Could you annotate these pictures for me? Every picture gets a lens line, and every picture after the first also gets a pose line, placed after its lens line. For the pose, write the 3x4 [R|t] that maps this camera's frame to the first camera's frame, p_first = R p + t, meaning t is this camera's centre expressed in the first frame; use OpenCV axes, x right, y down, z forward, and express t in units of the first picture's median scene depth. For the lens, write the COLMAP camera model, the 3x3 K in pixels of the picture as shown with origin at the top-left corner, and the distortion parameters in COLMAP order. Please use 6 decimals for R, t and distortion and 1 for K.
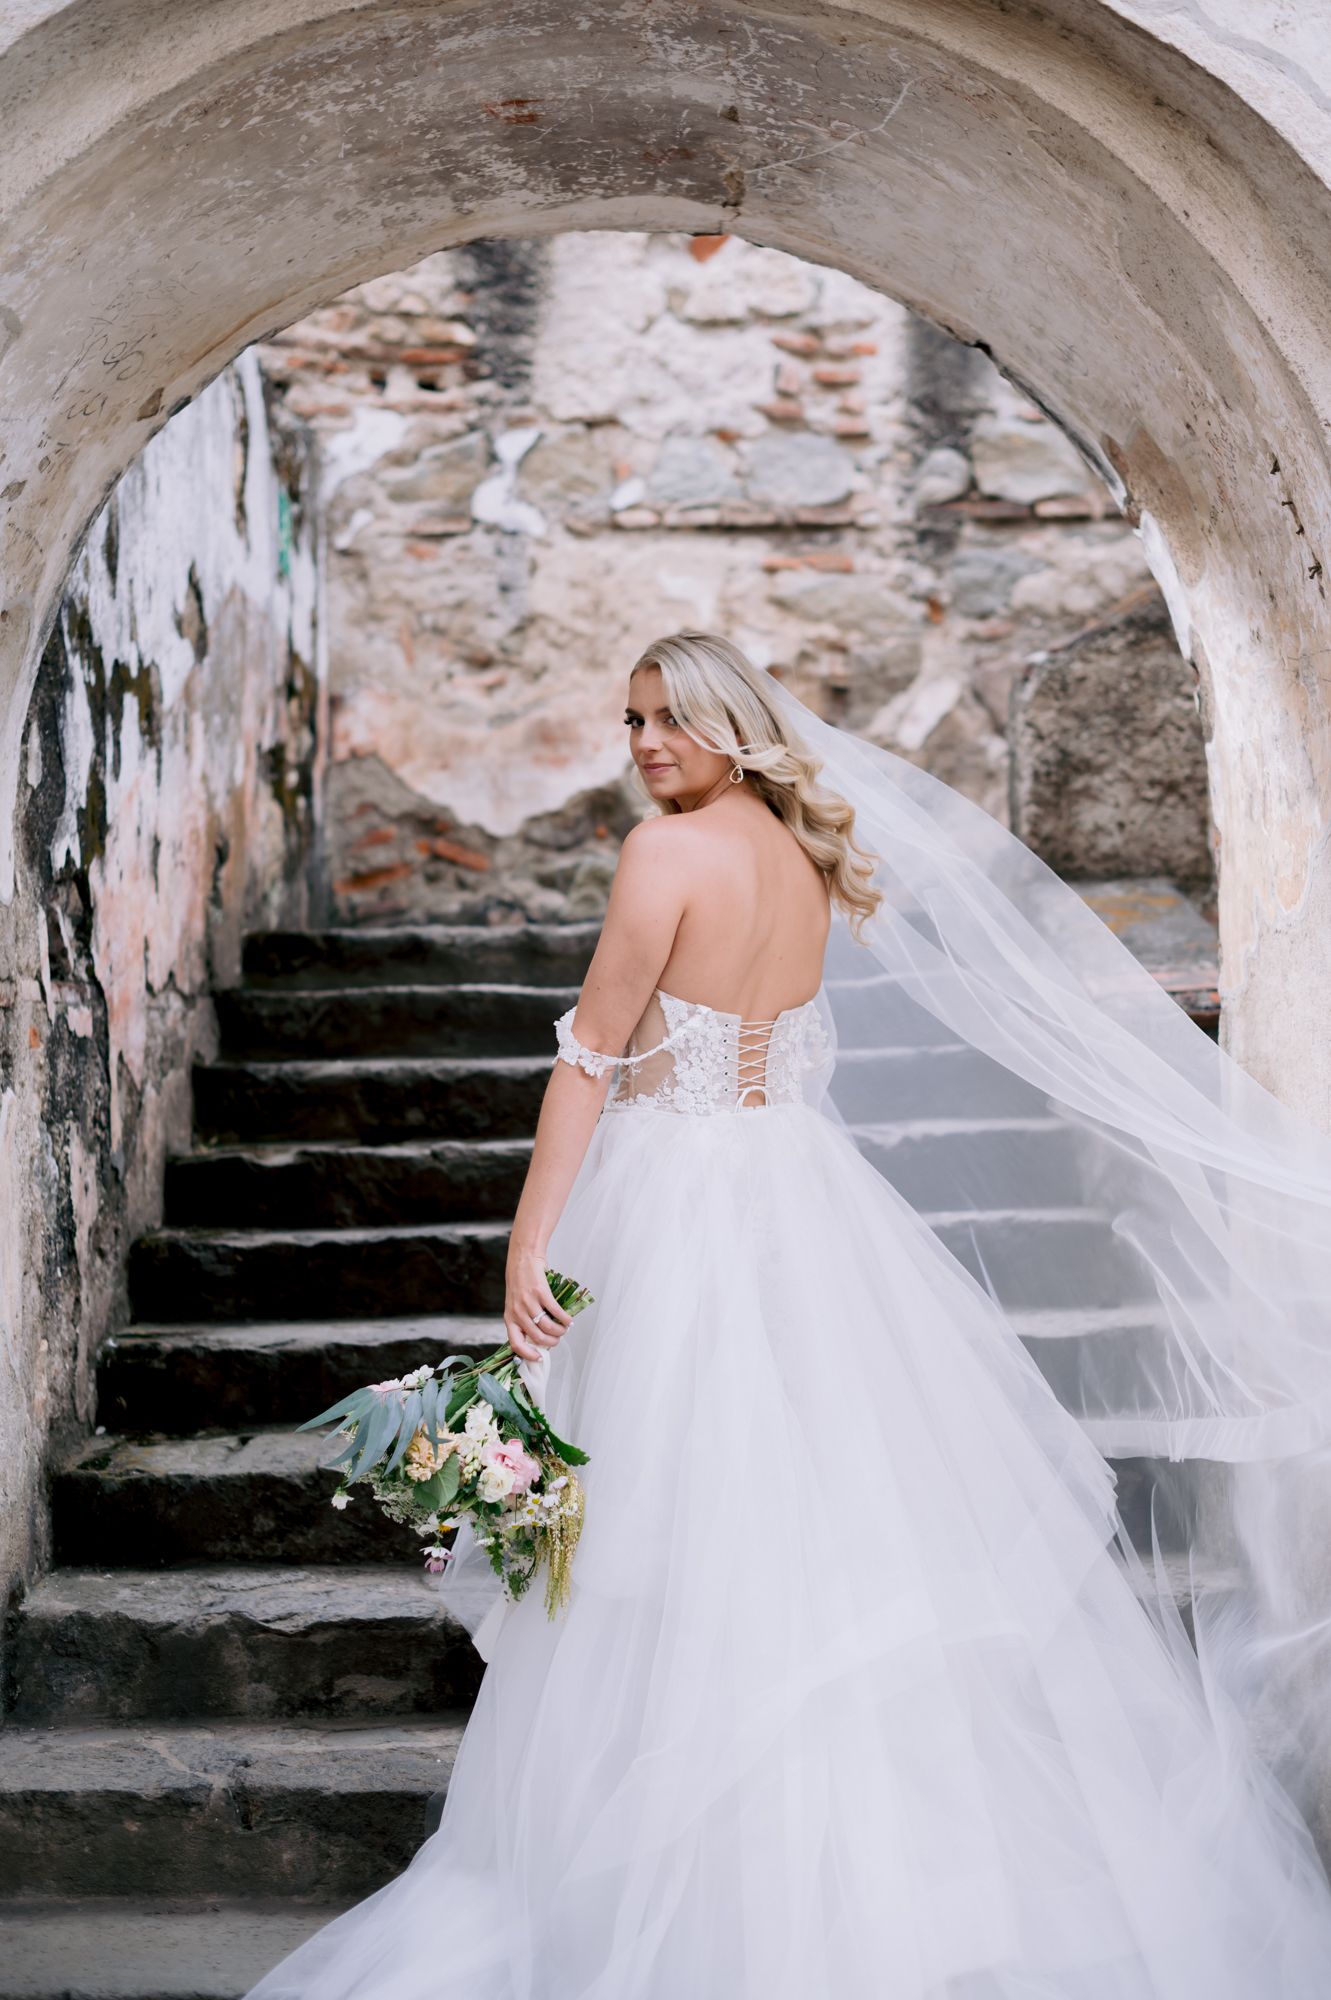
lens RADIAL K [[2894.0, 0, 665.5], [0, 2894.0, 1000.0], [0, 0, 1]] dist [0.014396, -0.108614]
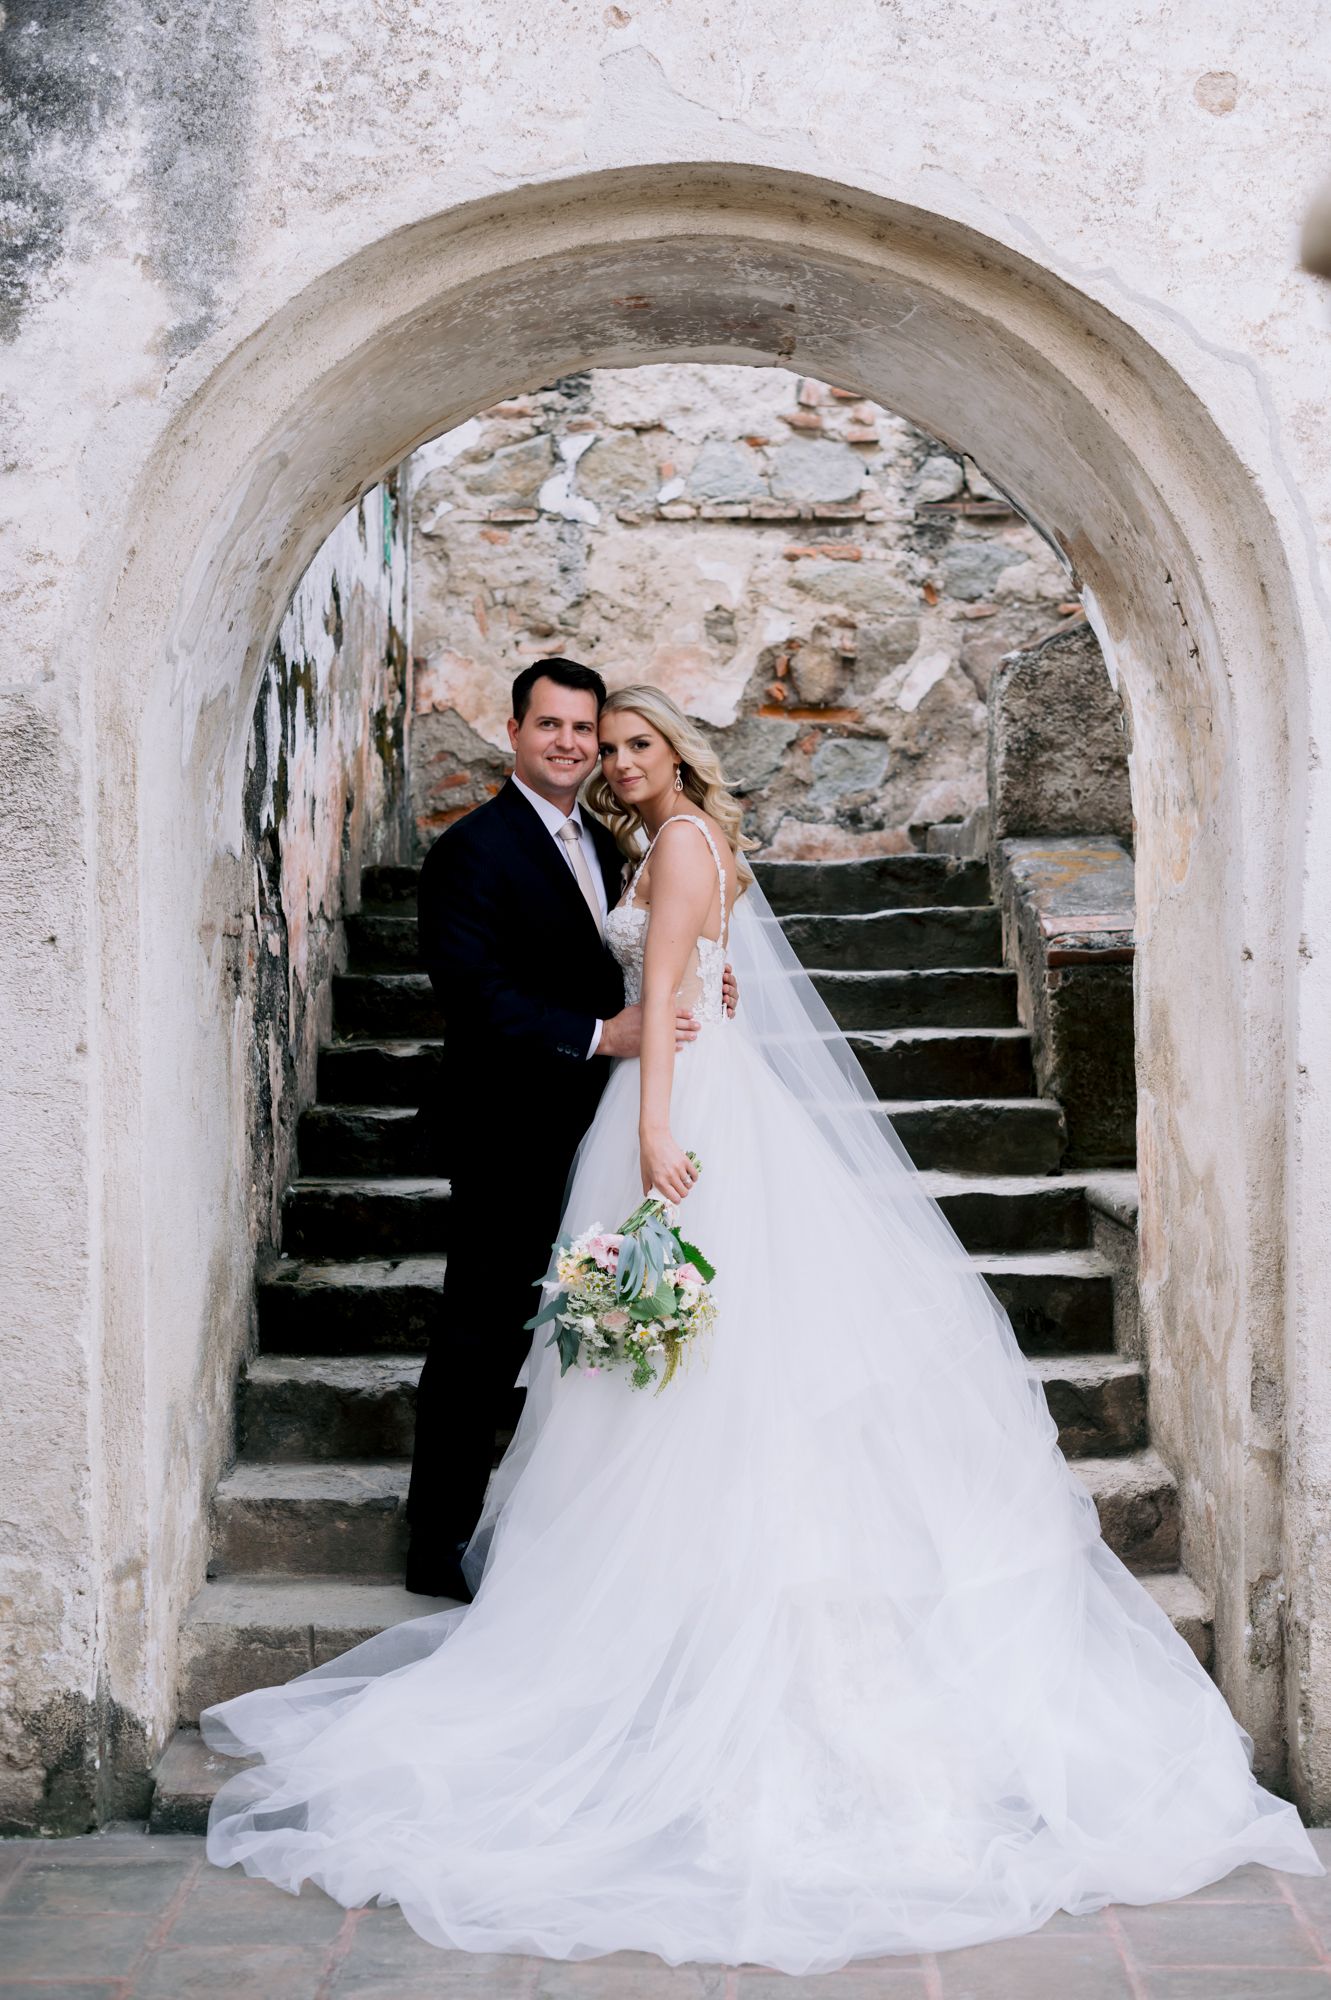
lens RADIAL K [[2894.0, 0, 665.5], [0, 2894.0, 1000.0], [0, 0, 1]] dist [0.014396, -0.108614]
pose [[0.999883, 0.014736, 0.004025, -0.022466], [-0.014867, 0.999284, 0.034781, -0.012053], [-0.003510, -0.034837, 0.999387, -0.240569]]
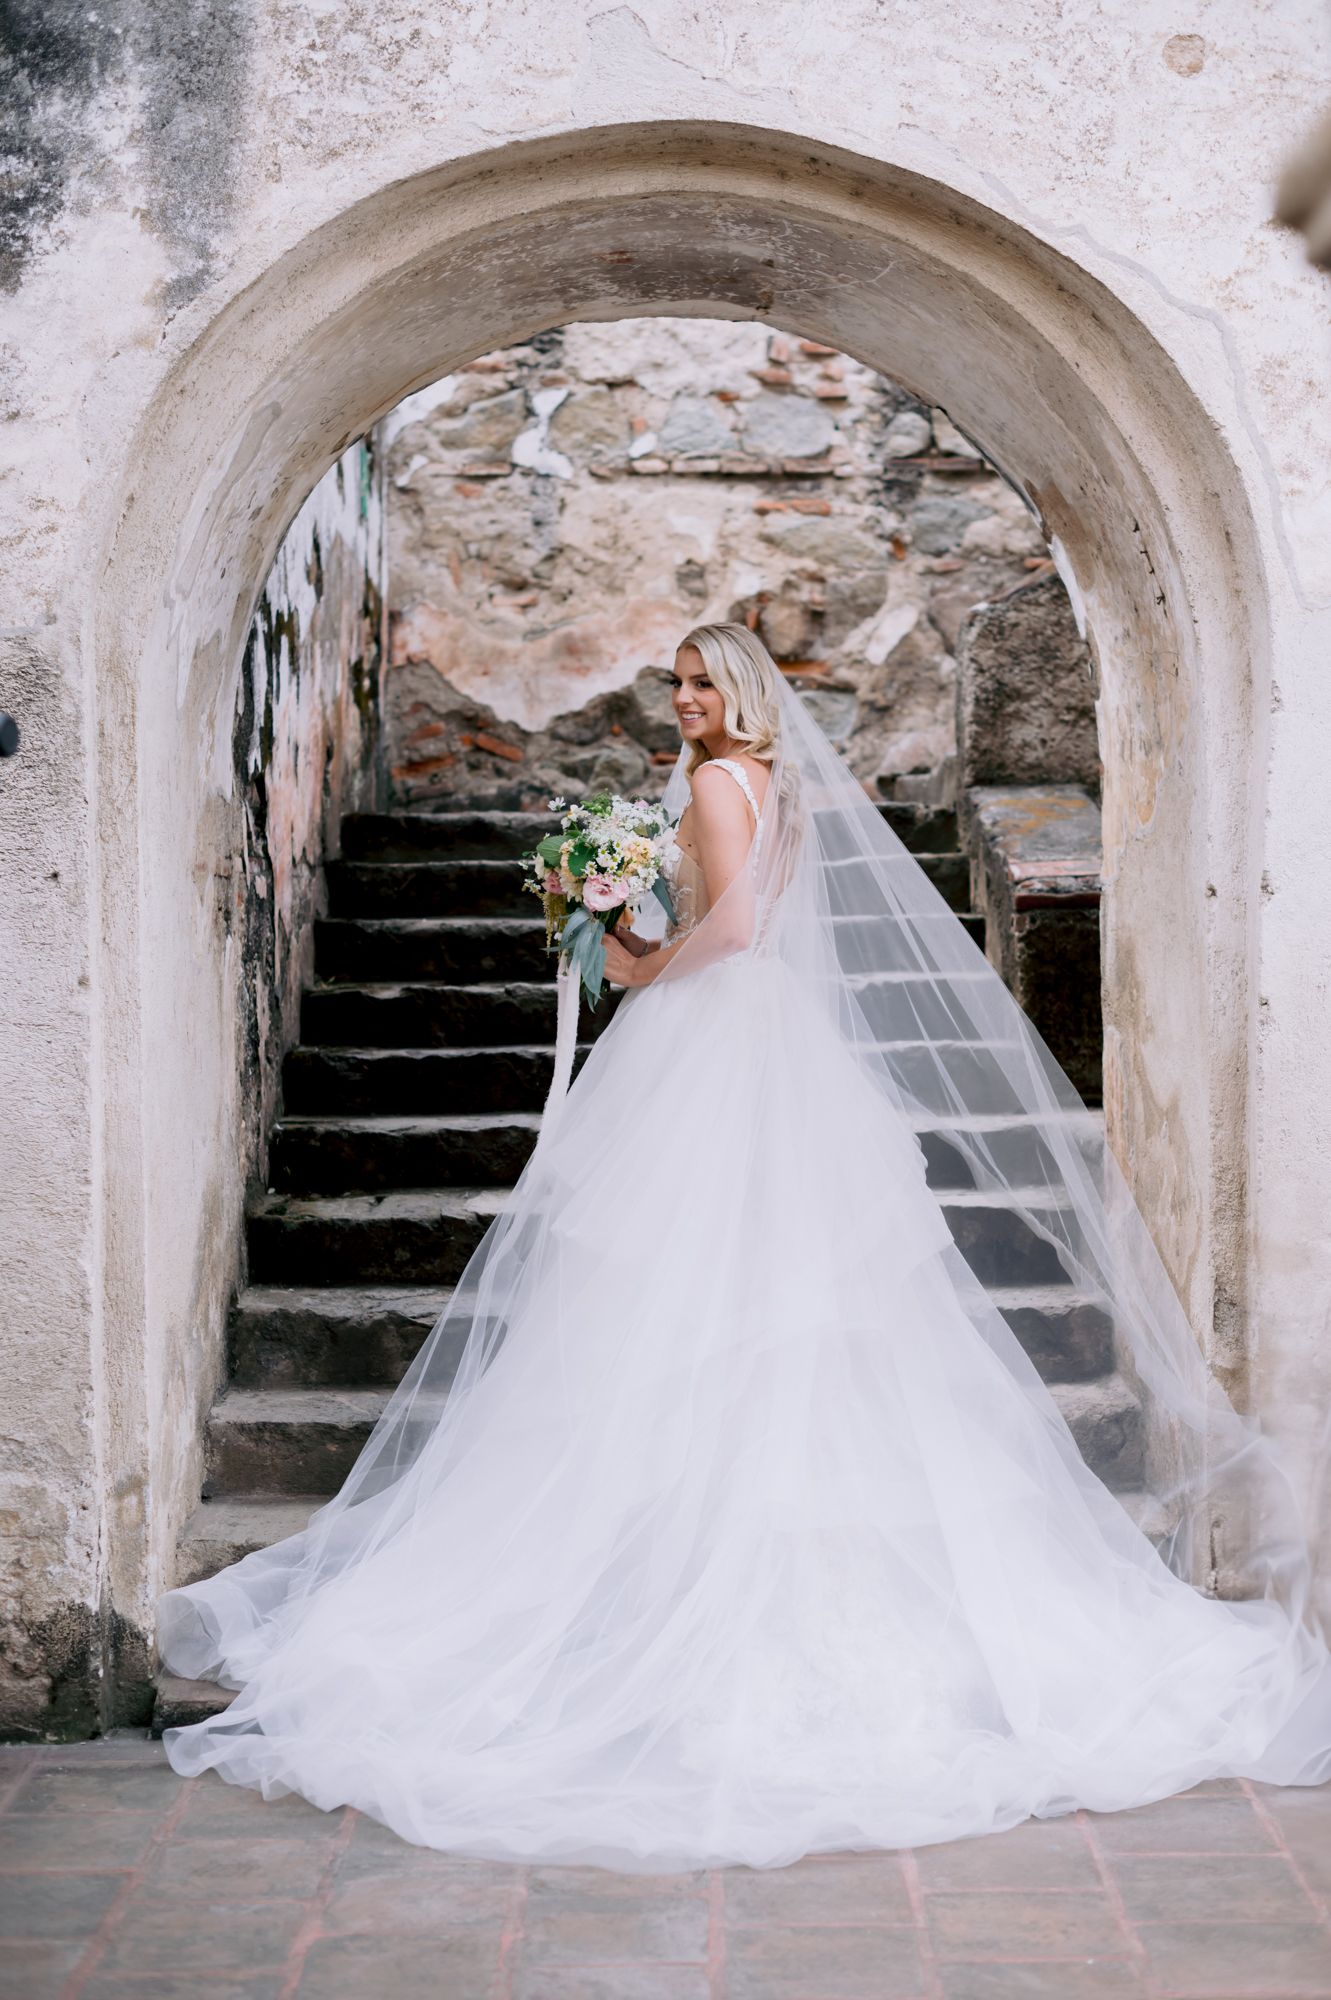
lens RADIAL K [[2894.0, 0, 665.5], [0, 2894.0, 1000.0], [0, 0, 1]] dist [0.014396, -0.108614]
pose [[0.999726, 0.014814, 0.018106, -0.029052], [-0.015668, 0.998726, 0.047971, -0.005720], [-0.017372, -0.048242, 0.998685, -0.265574]]
